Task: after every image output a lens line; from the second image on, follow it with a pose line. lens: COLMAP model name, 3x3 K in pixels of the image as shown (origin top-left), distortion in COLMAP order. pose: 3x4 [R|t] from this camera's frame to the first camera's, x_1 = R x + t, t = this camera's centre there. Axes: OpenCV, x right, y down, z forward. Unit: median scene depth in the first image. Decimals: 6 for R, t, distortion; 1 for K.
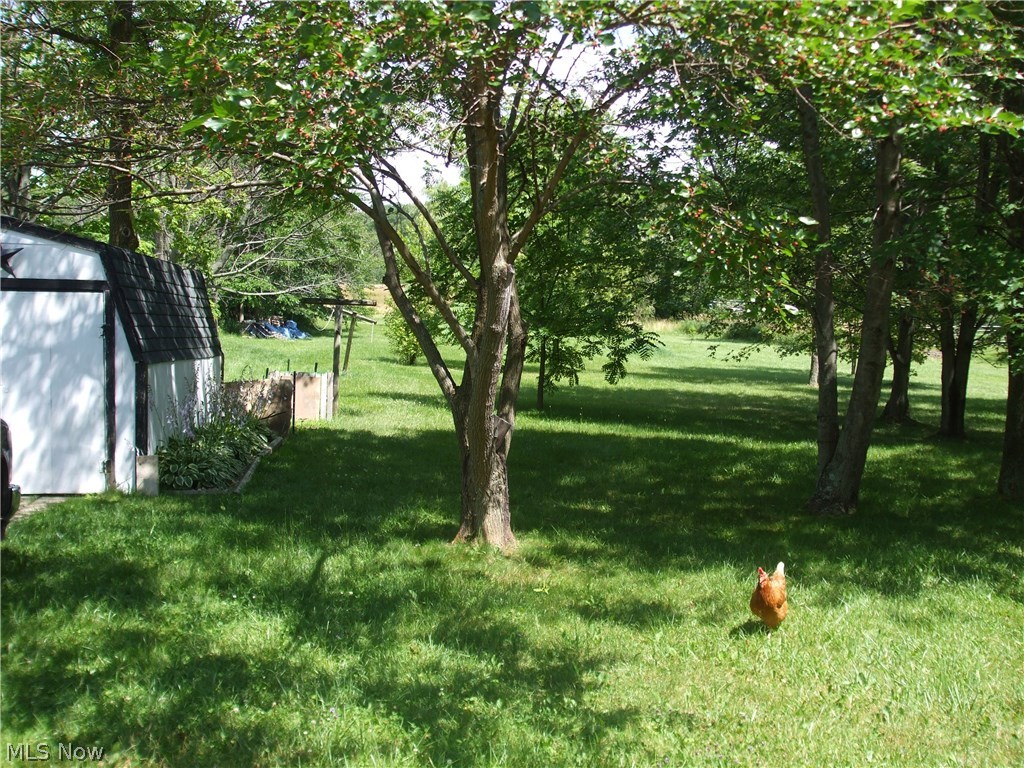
lens RADIAL K [[1129.5, 0, 512.5], [0, 1129.5, 378.9], [0, 0, 1]] dist [-0.109640, 0.006156]
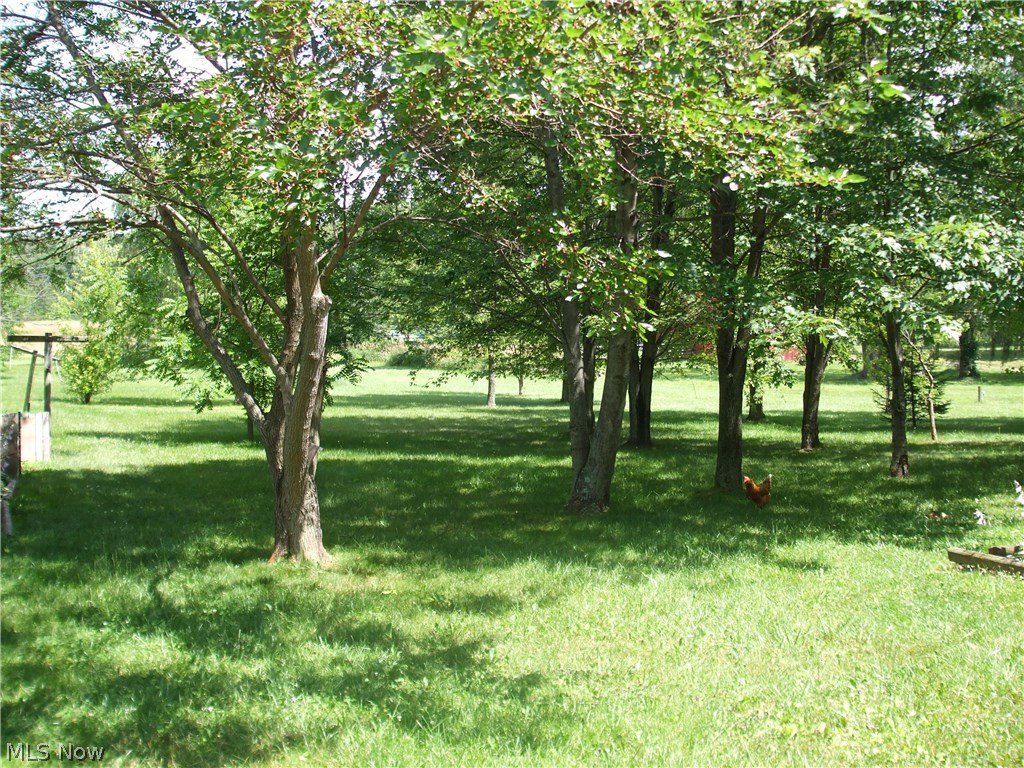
lens RADIAL K [[1129.5, 0, 512.5], [0, 1129.5, 378.9], [0, 0, 1]] dist [-0.109640, 0.006156]
pose [[0.952295, -0.038442, 0.302747, -0.136741], [0.046356, 0.998744, -0.018998, 0.005282], [-0.301637, 0.032126, 0.952882, -0.061492]]
